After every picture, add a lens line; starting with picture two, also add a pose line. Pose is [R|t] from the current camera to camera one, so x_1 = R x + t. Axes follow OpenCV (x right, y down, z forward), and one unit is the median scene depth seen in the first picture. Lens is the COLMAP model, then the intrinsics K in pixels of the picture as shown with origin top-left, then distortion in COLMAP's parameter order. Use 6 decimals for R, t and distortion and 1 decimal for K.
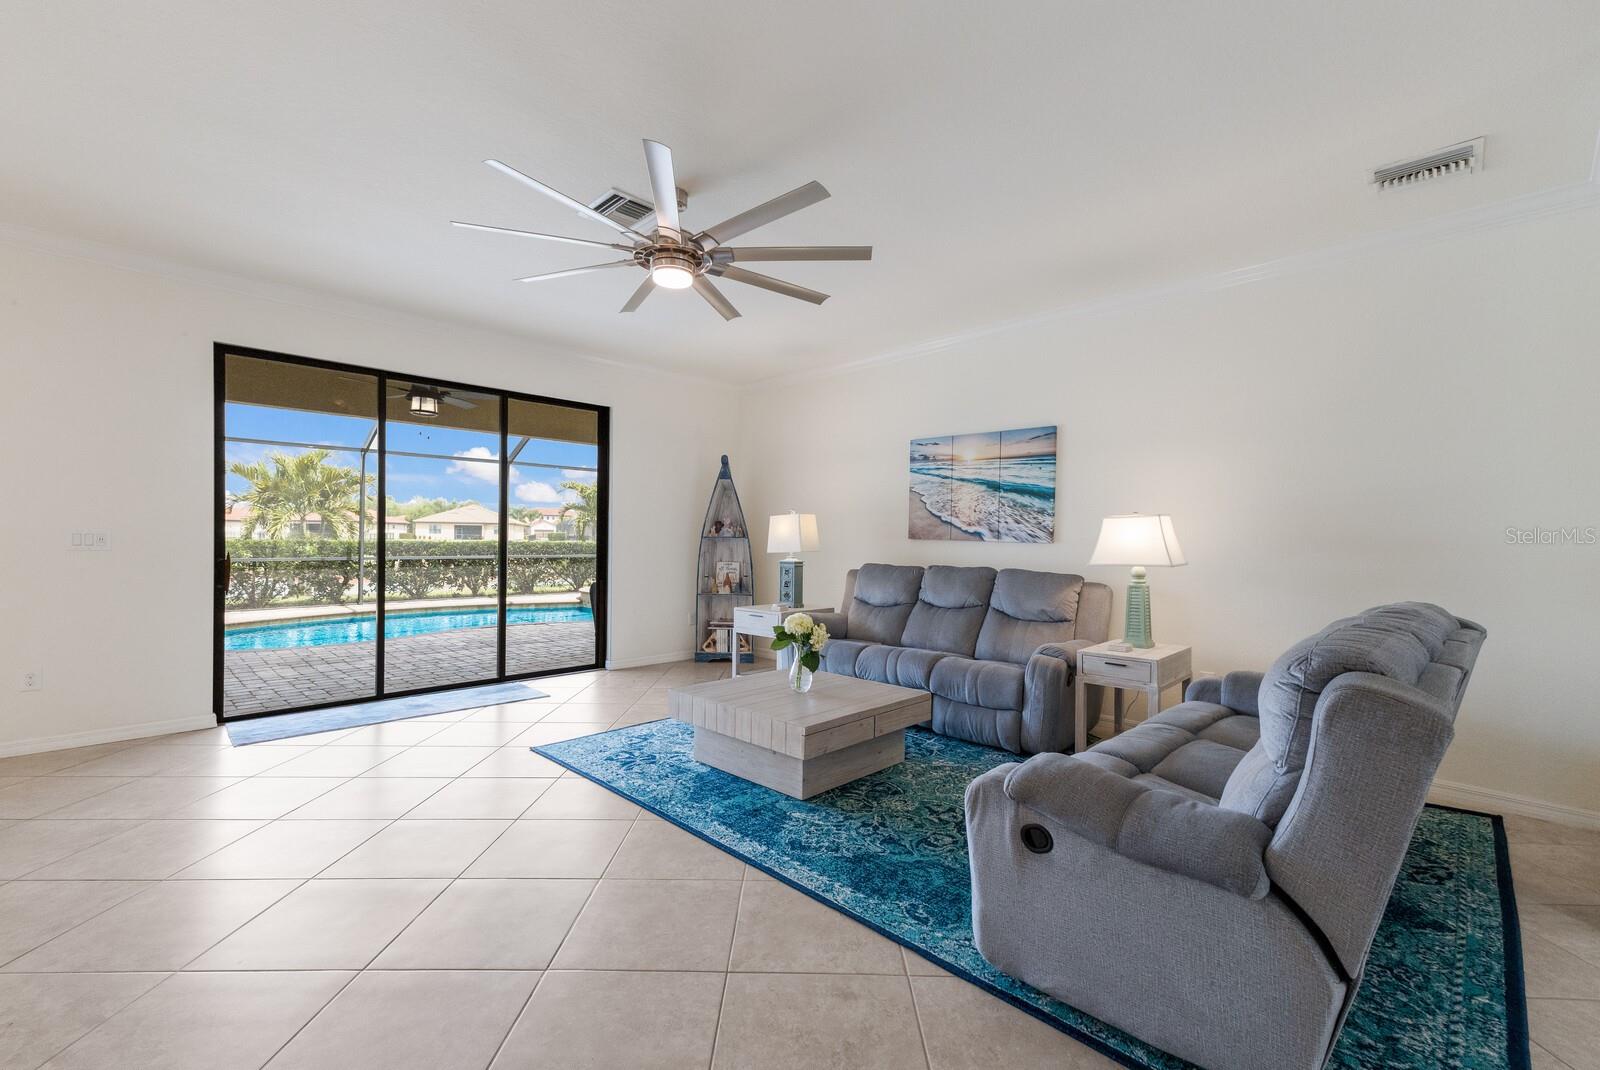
lens RADIAL K [[684.8, 0, 797.1], [0, 684.8, 524.7], [0, 0, 1]] dist [0.025529, -0.001031]
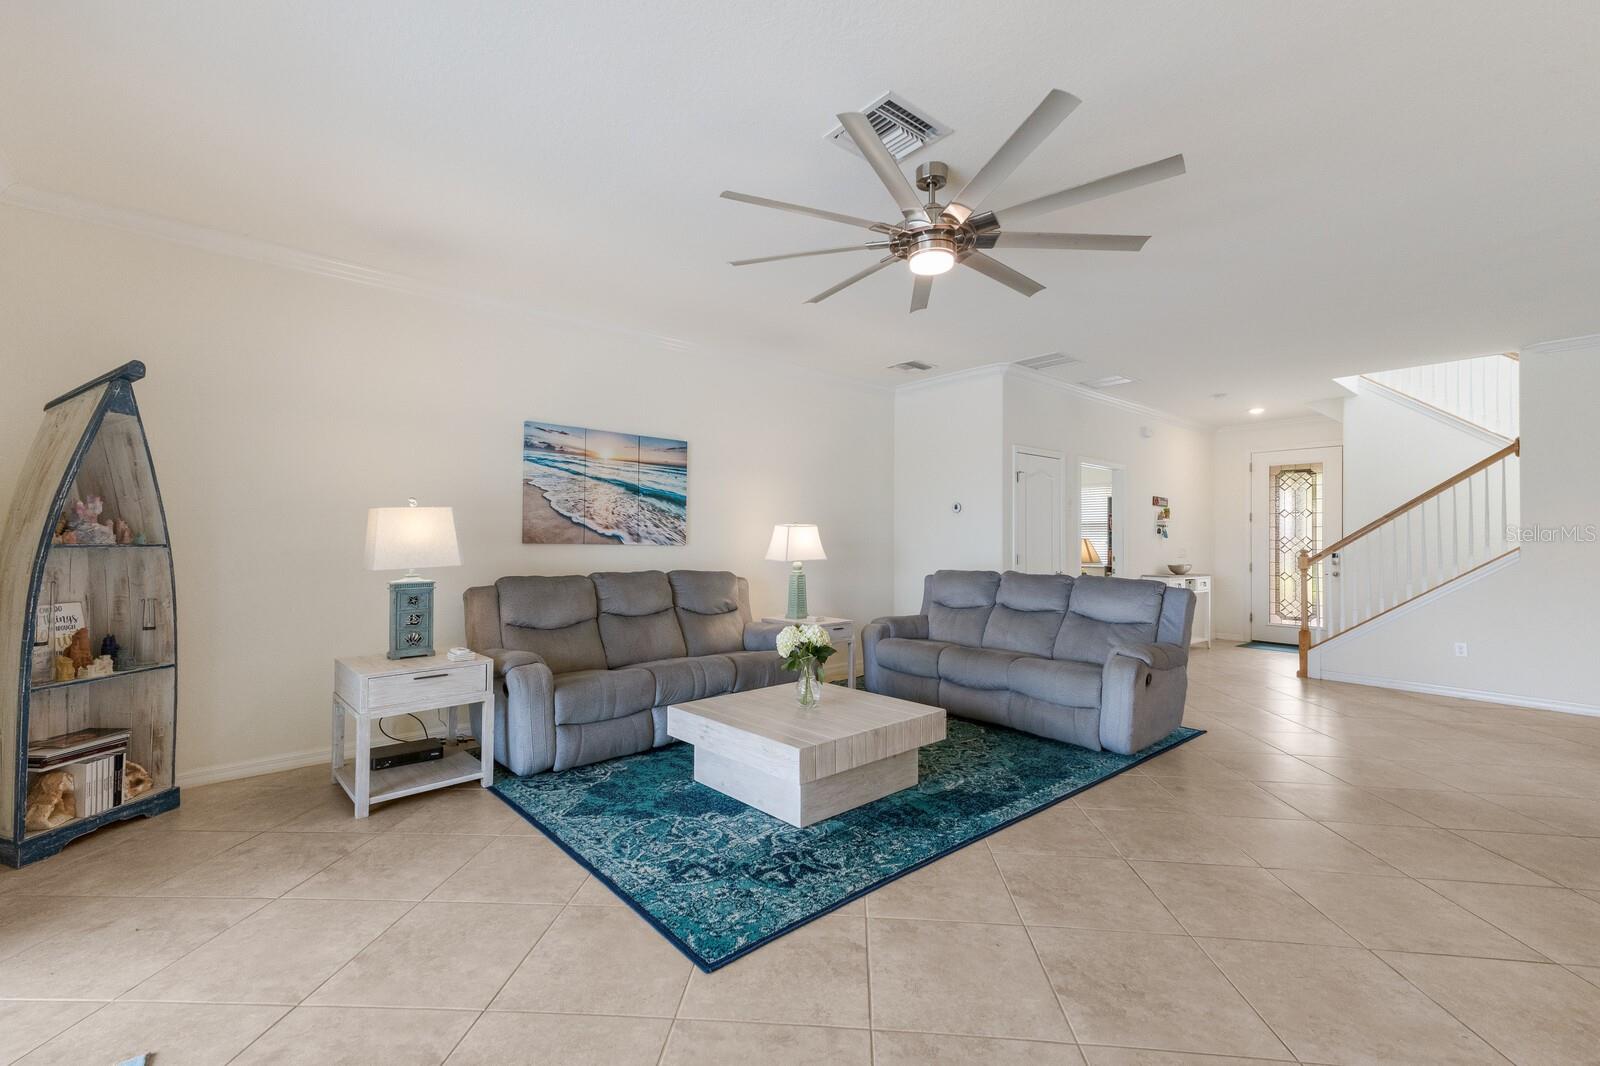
lens RADIAL K [[684.8, 0, 790.9], [0, 684.8, 531.2], [0, 0, 1]] dist [0.025529, -0.001031]
pose [[0.073499, -0.006542, 0.997274, -0.691664], [-0.028867, 0.999546, 0.008684, -0.010504], [-0.996877, -0.029426, 0.073276, 0.697333]]
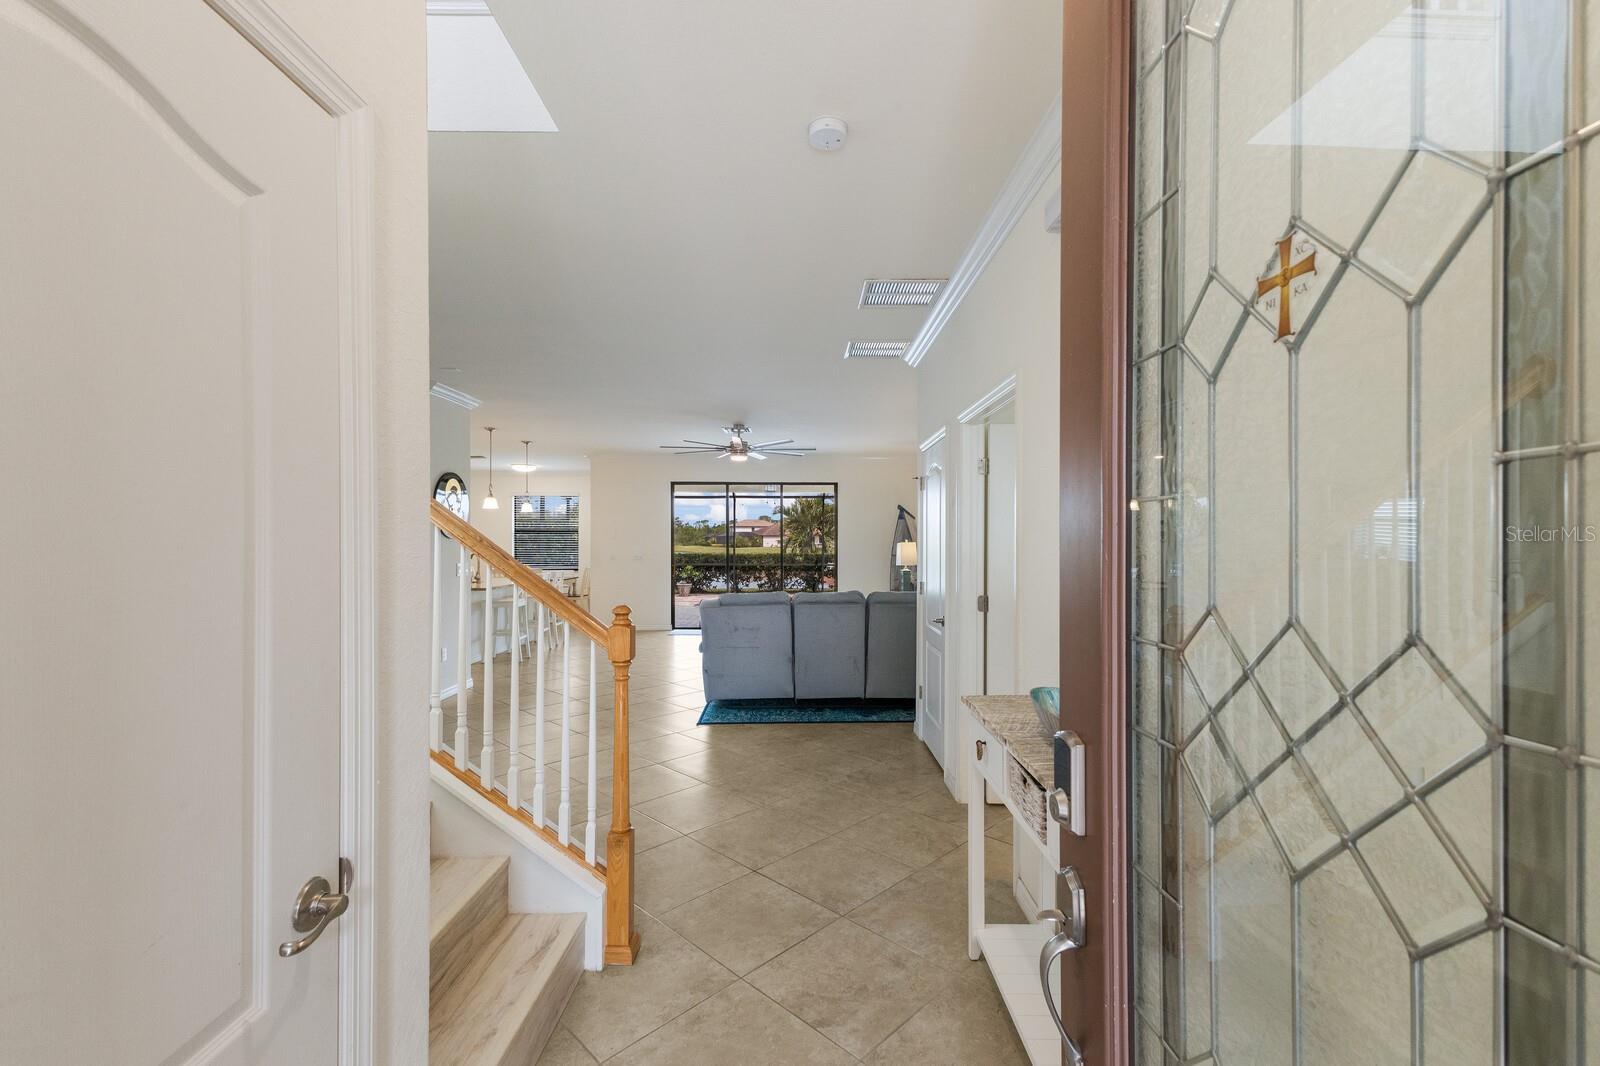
lens RADIAL K [[684.8, 0, 803.4], [0, 684.8, 535.4], [0, 0, 1]] dist [0.025529, -0.001031]
pose [[0.727507, -0.017785, -0.685869, 1.120983], [0.021420, 0.999765, -0.003204, -0.038042], [0.685765, -0.012361, 0.727718, -0.446268]]
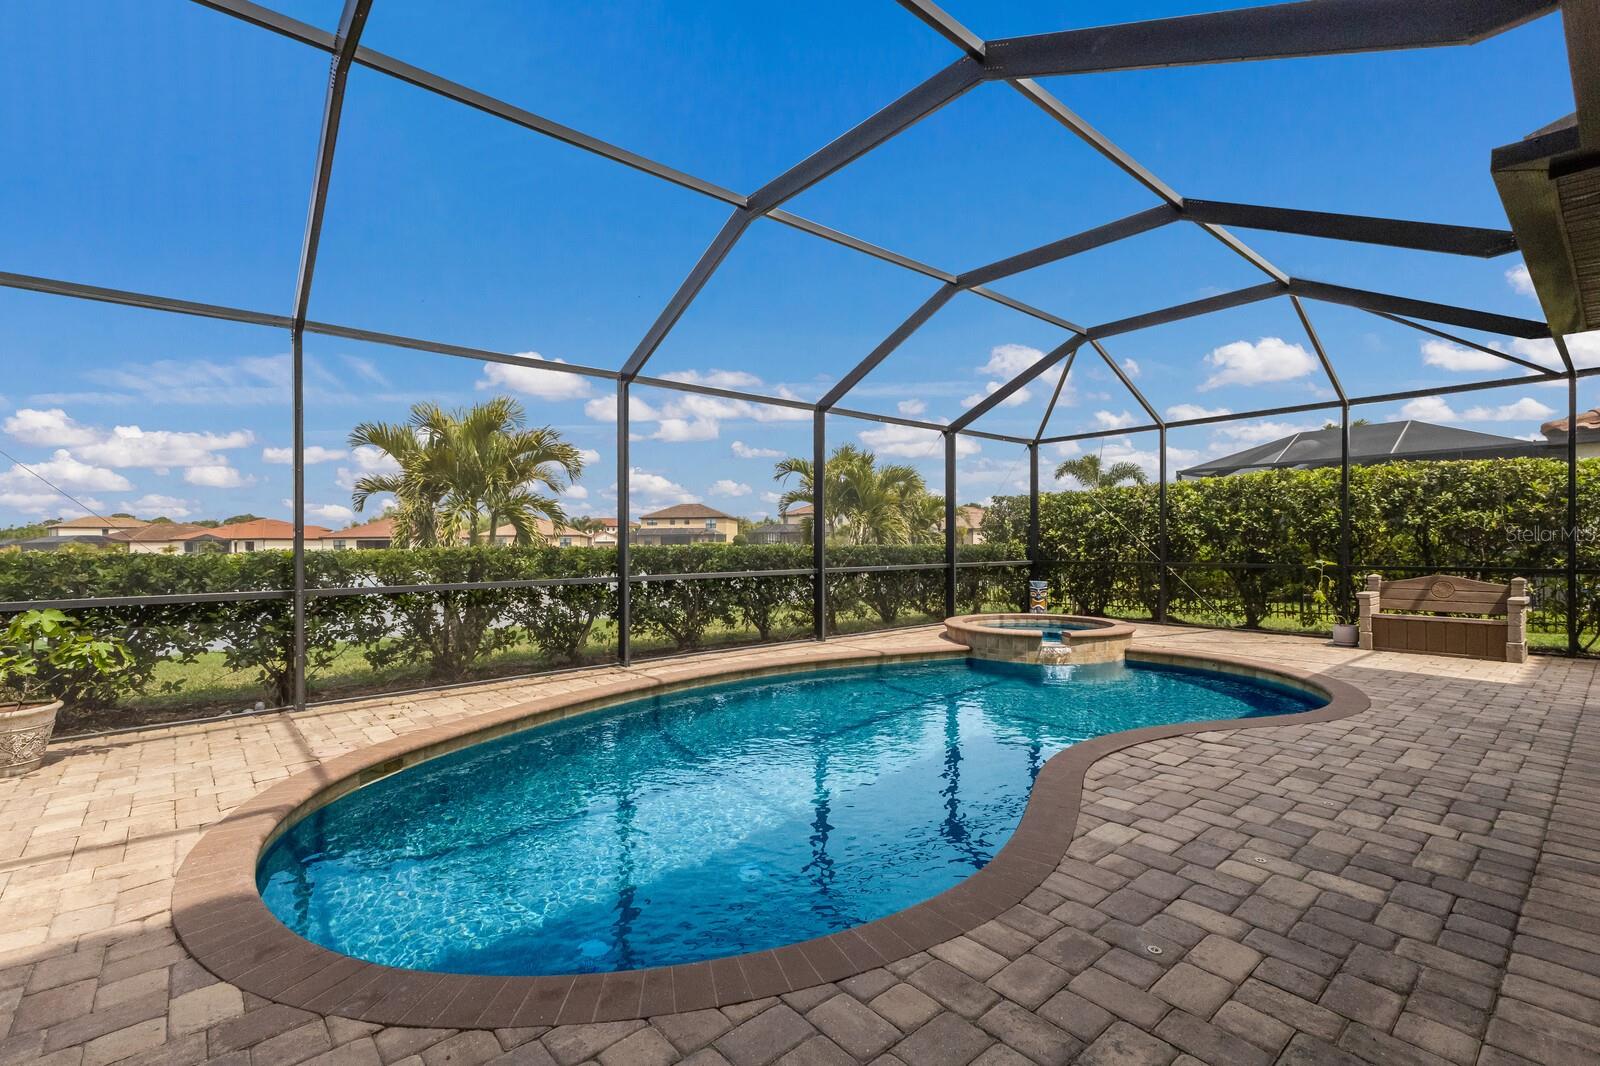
lens RADIAL K [[684.8, 0, 797.0], [0, 684.8, 544.3], [0, 0, 1]] dist [0.025529, -0.001031]
pose [[0.998857, -0.020331, -0.043270, -1.309978], [0.021022, 0.999658, 0.015585, 0.043562], [0.042938, -0.016477, 0.998942, 1.312725]]
